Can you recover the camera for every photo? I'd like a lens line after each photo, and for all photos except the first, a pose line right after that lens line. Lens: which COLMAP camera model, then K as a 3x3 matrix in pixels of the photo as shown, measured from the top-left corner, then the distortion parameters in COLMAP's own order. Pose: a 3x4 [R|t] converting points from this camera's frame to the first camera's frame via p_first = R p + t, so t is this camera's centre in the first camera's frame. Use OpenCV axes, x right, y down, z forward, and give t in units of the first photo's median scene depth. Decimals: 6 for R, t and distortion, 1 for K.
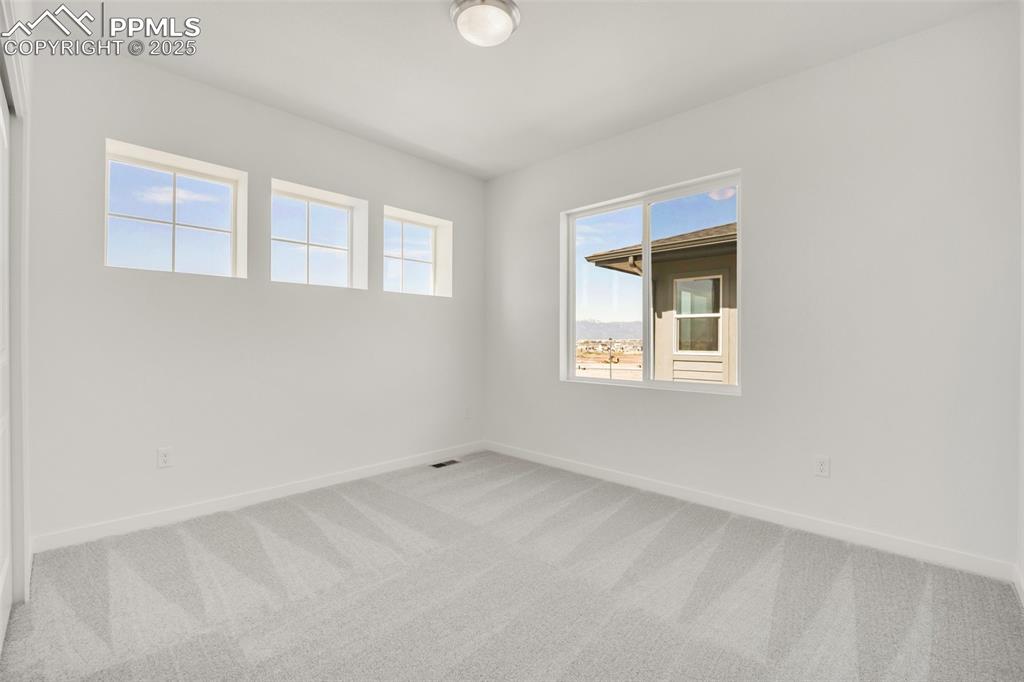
lens RADIAL K [[441.4, 0, 508.3], [0, 441.4, 340.2], [0, 0, 1]] dist [-0.018604, 0.001086]
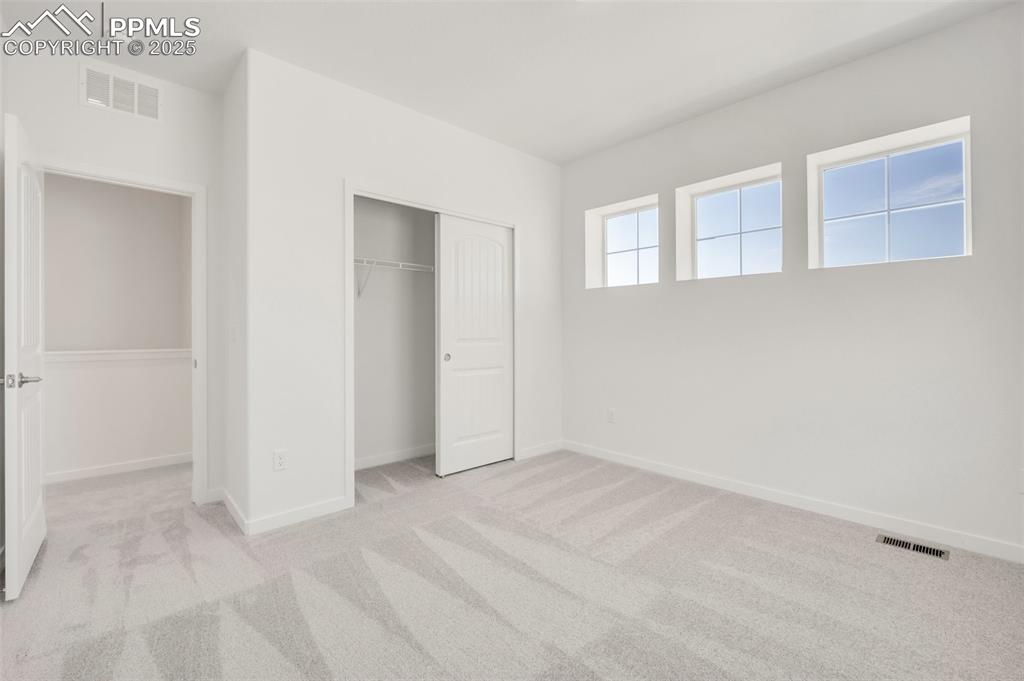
lens RADIAL K [[441.4, 0, 511.2], [0, 441.4, 331.7], [0, 0, 1]] dist [-0.018604, 0.001086]
pose [[-0.043666, 0.000086, -0.999046, 0.484724], [-0.001218, 0.999999, 0.000139, -0.004757], [0.999045, 0.001223, -0.043665, 0.522912]]
